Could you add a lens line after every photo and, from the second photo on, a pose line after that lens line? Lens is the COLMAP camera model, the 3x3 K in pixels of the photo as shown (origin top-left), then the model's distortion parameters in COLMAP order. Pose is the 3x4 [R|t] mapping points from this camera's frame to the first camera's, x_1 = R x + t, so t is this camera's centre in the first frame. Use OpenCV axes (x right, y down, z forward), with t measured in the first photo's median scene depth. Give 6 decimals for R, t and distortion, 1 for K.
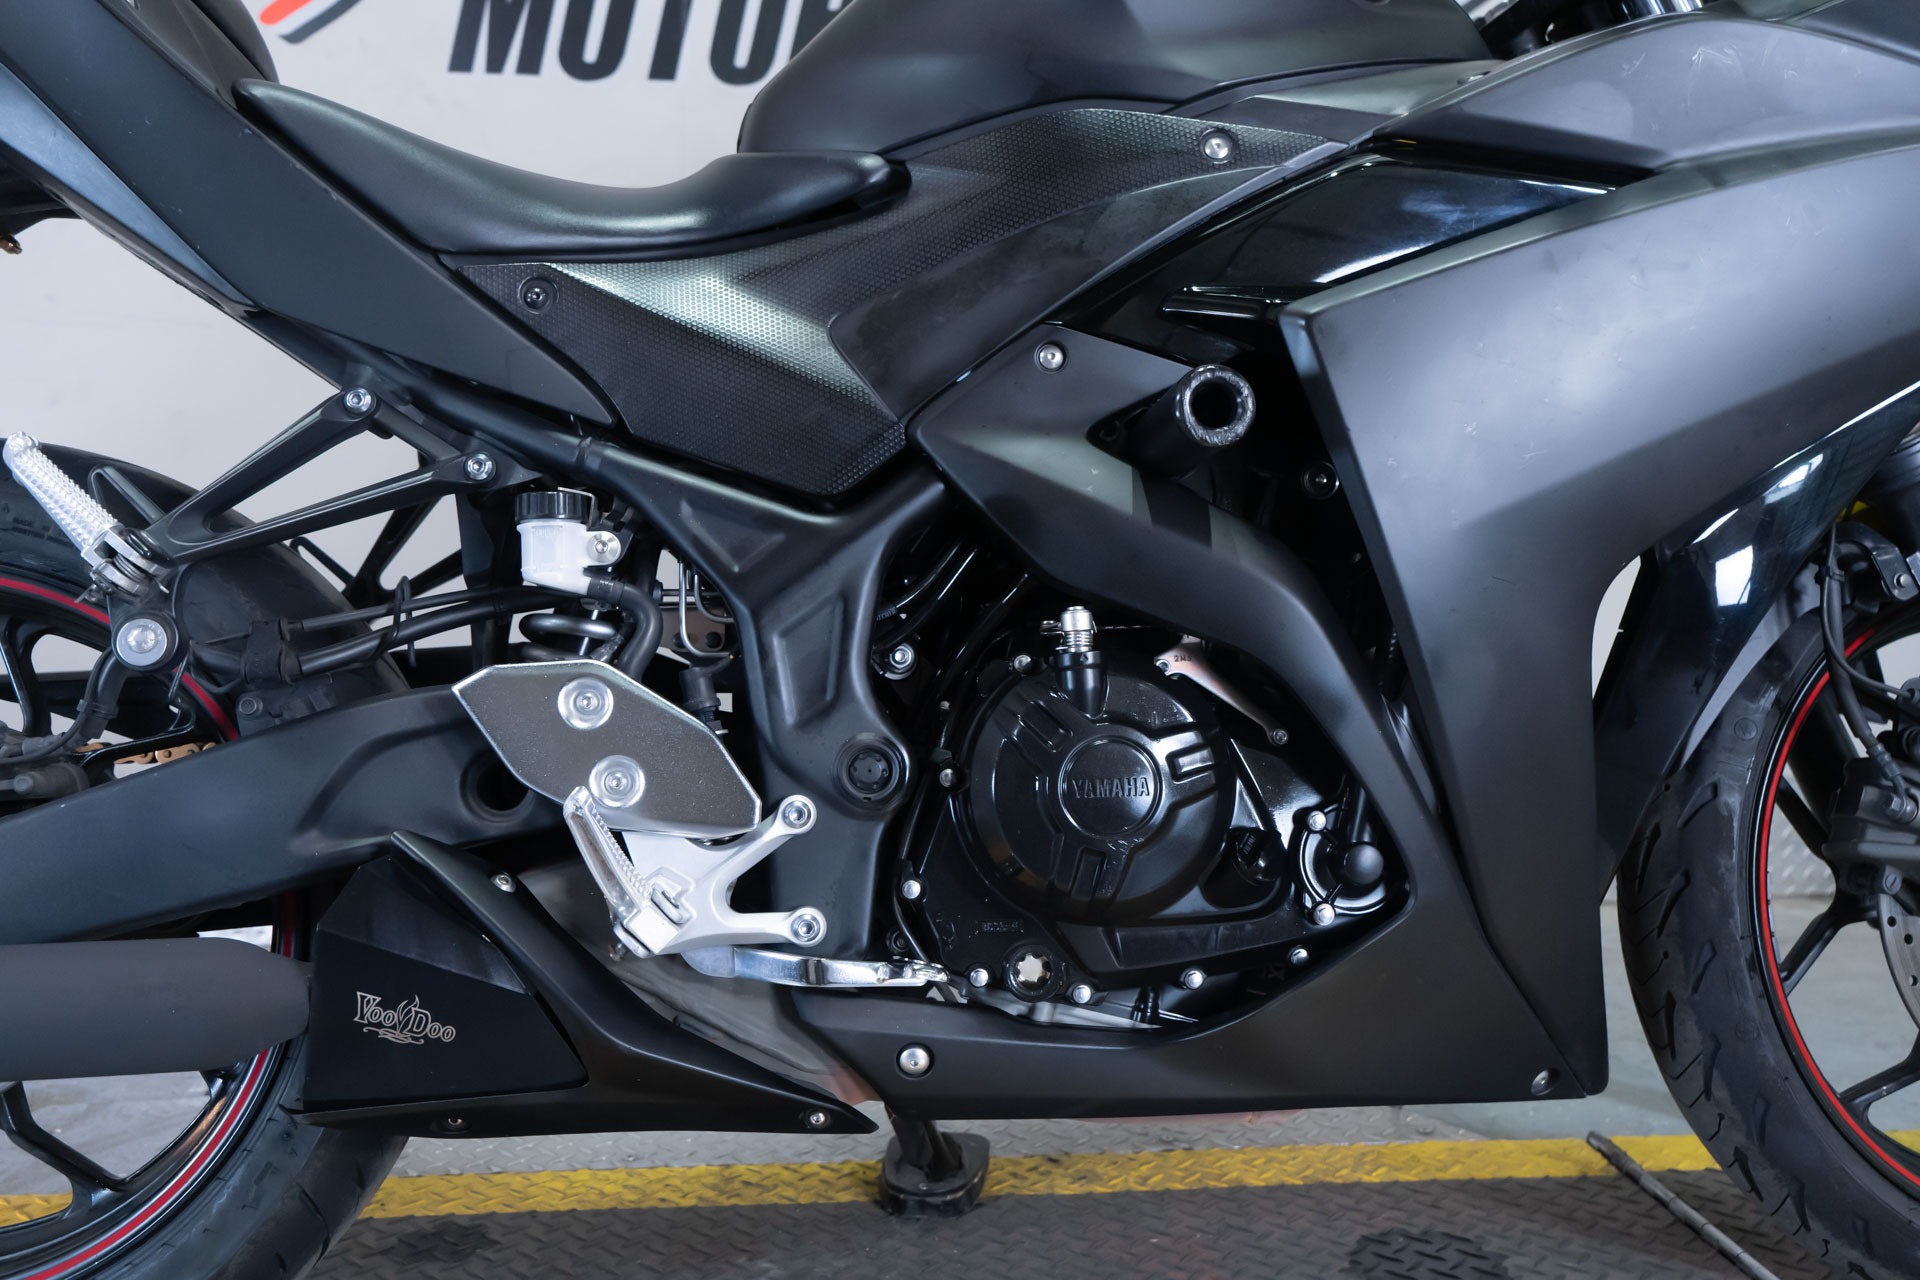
lens RADIAL K [[1670.0, 0, 950.5], [0, 1670.0, 610.2], [0, 0, 1]] dist [0.013385, 0.002093]
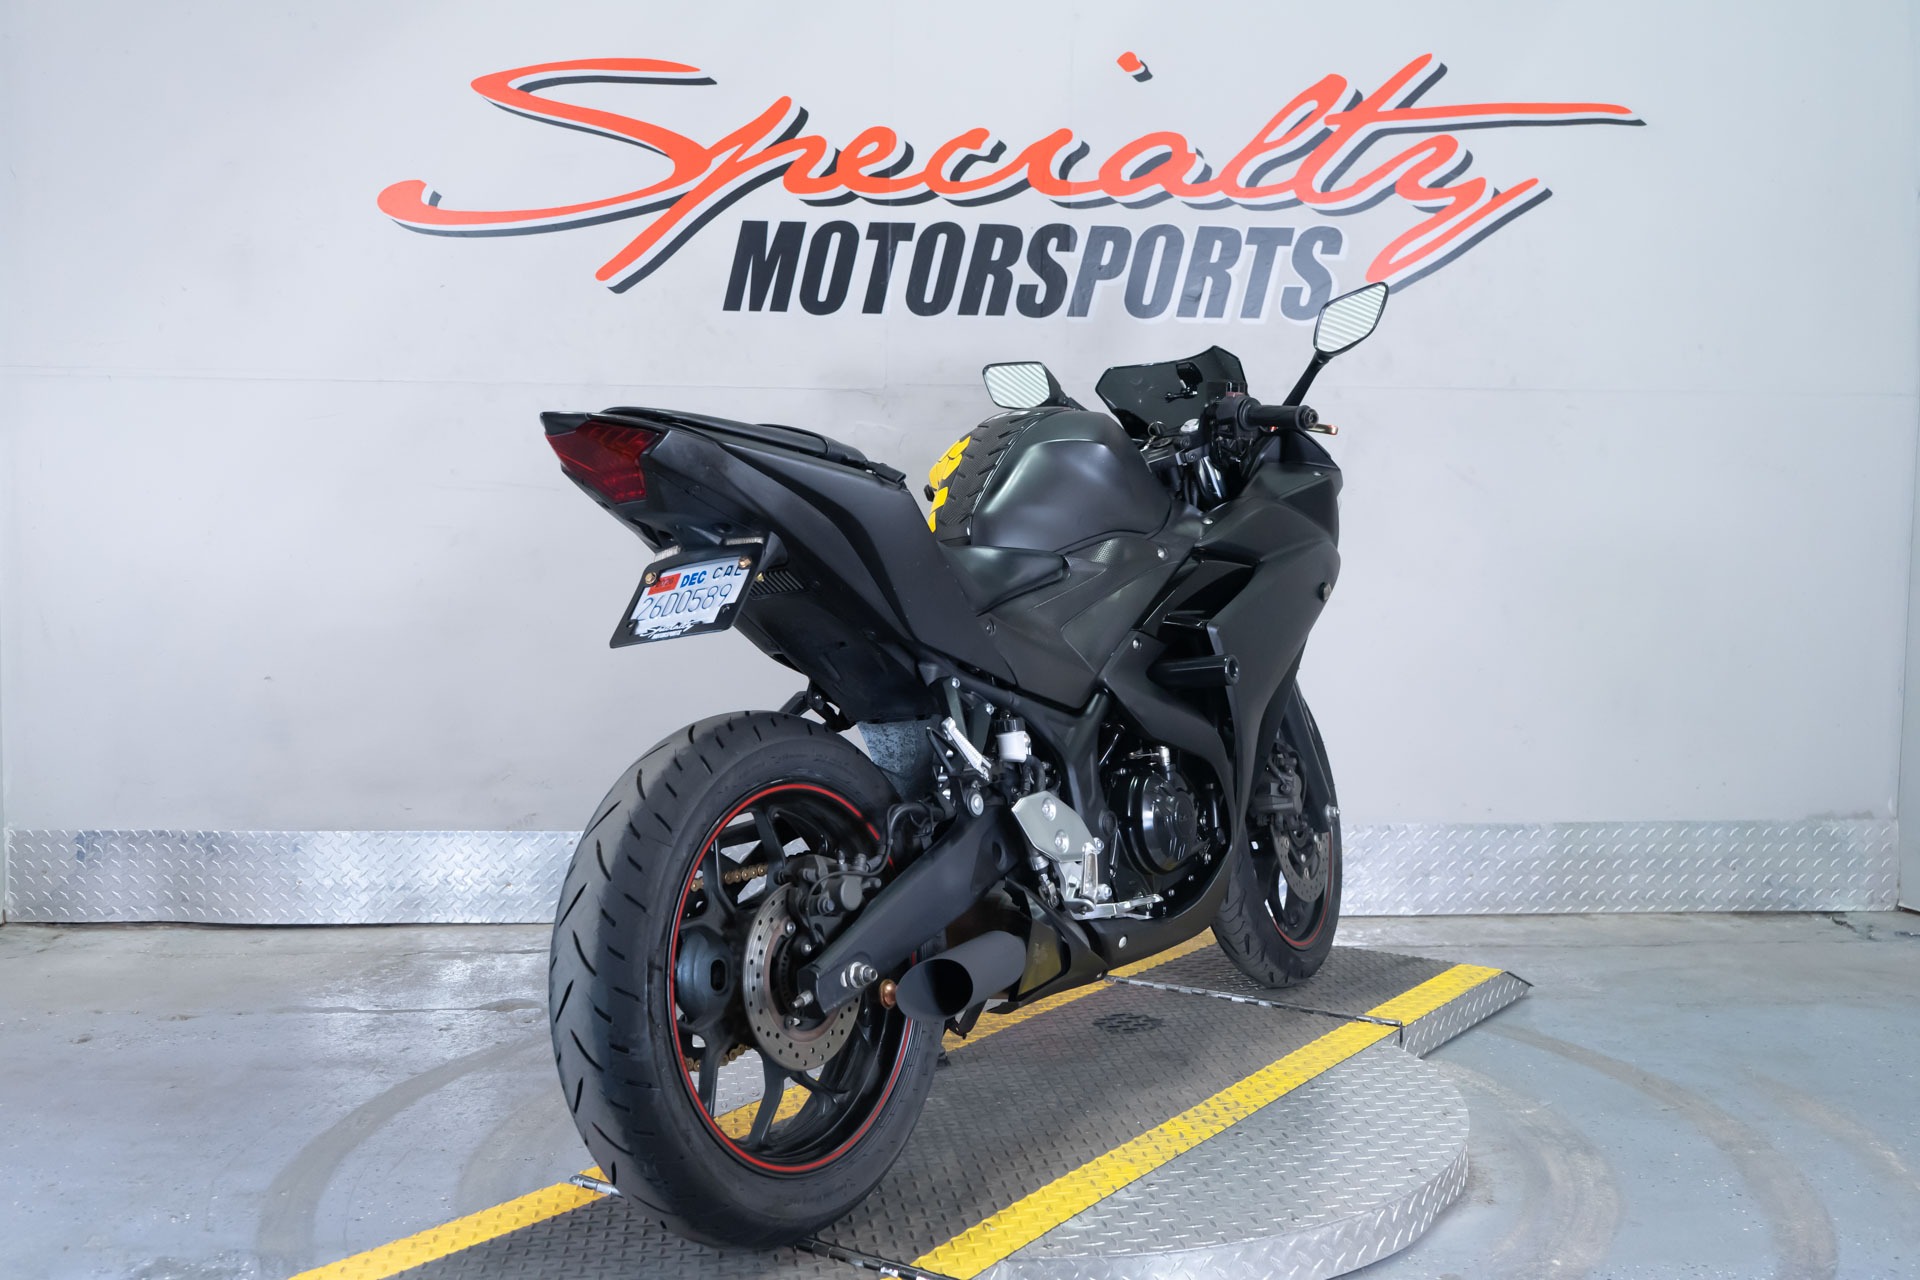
lens RADIAL K [[2006.4, 0, 963.2], [0, 2006.4, 639.3], [0, 0, 1]] dist [-0.002192, 0.000000]
pose [[0.996145, 0.006558, -0.087475, 0.130829], [-0.003857, 0.999512, 0.031004, -0.249493], [0.087636, -0.030547, 0.995684, -1.714299]]
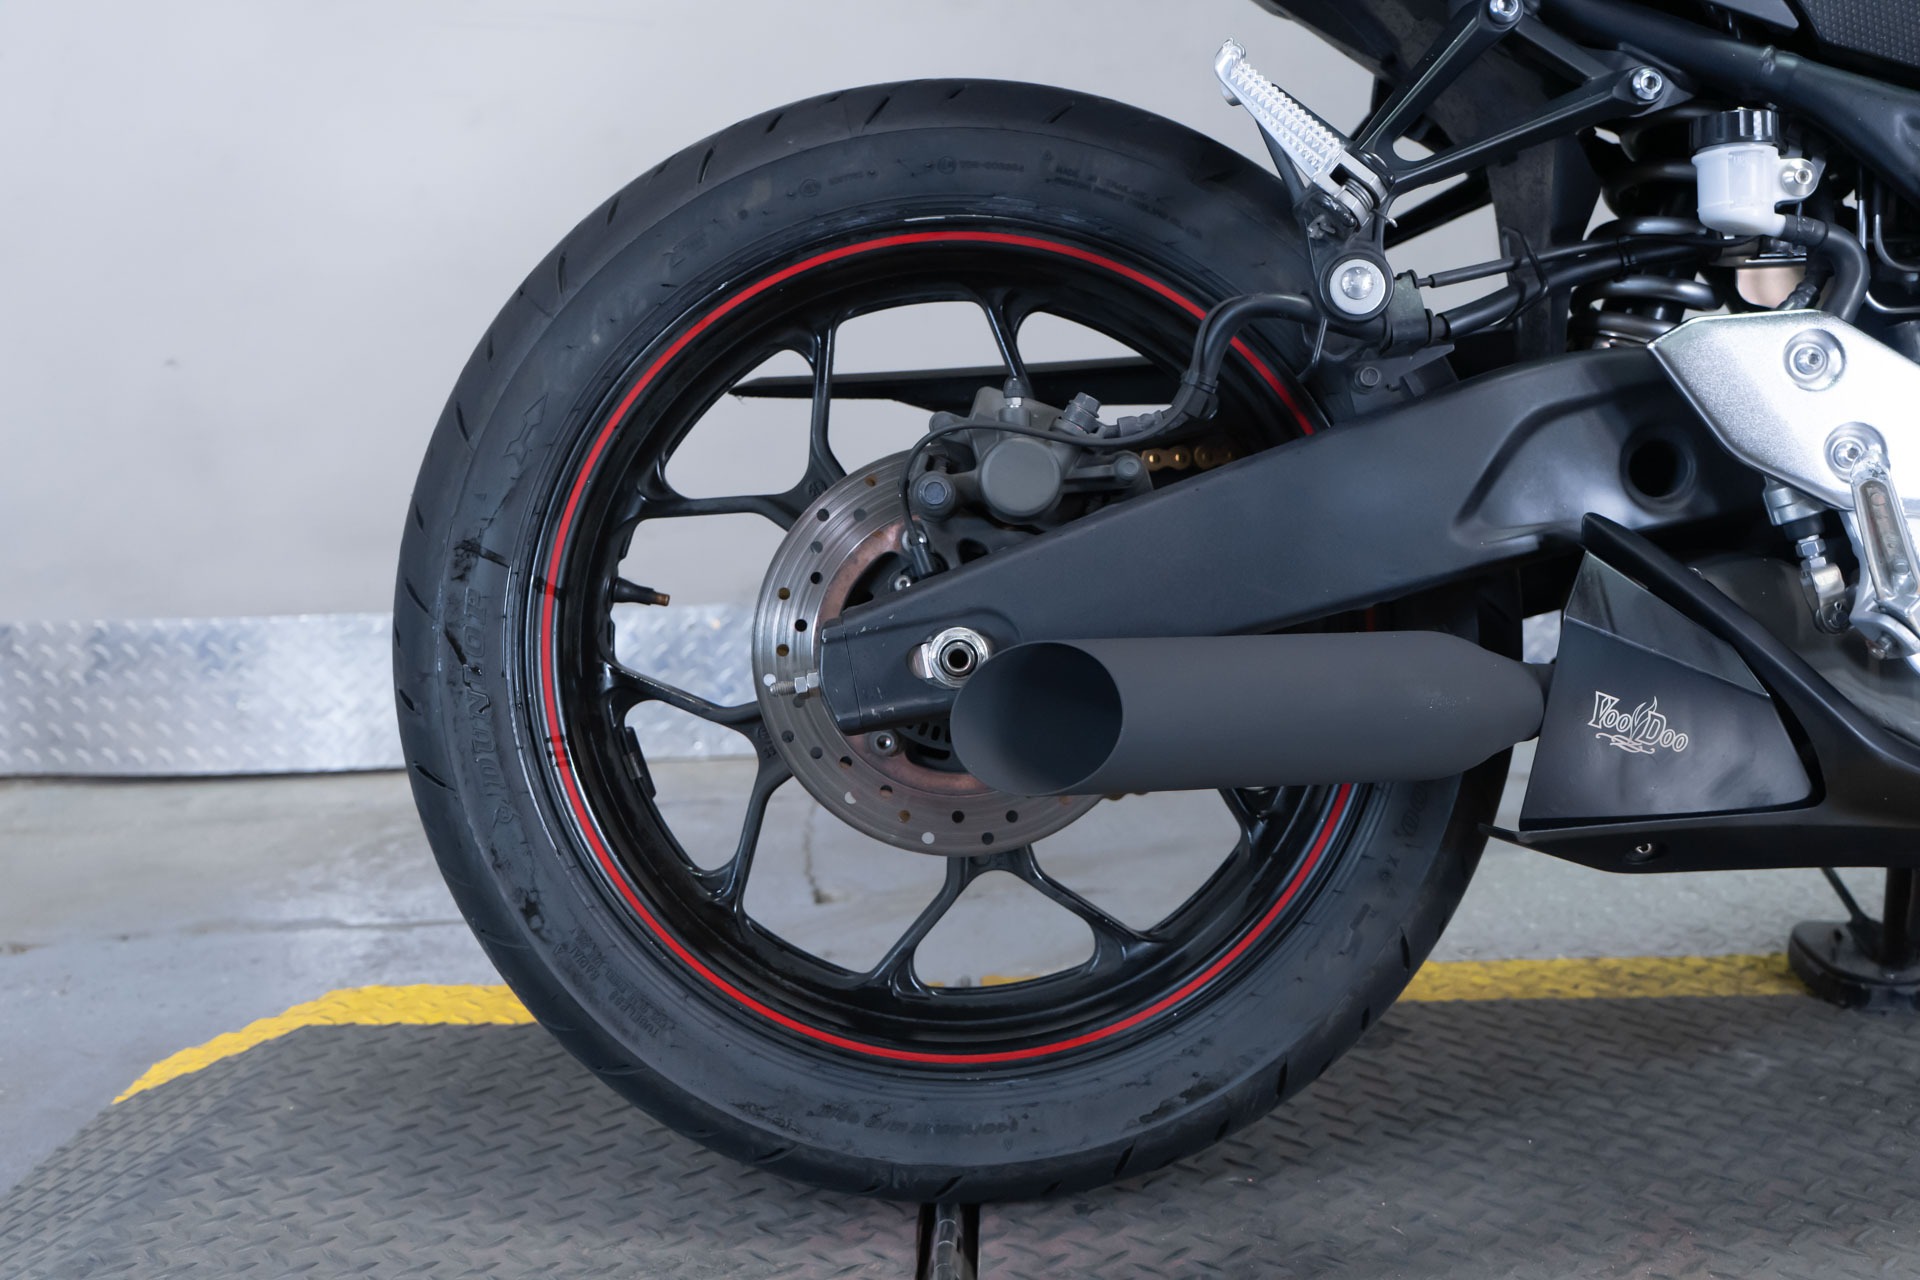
lens RADIAL K [[2006.4, 0, 978.0], [0, 2006.4, 640.6], [0, 0, 1]] dist [-0.002192, 0.000000]
pose [[0.997035, -0.009785, -0.076324, -0.522670], [0.017827, 0.994269, 0.105407, 0.076592], [0.074855, -0.106455, 0.991496, -0.042842]]
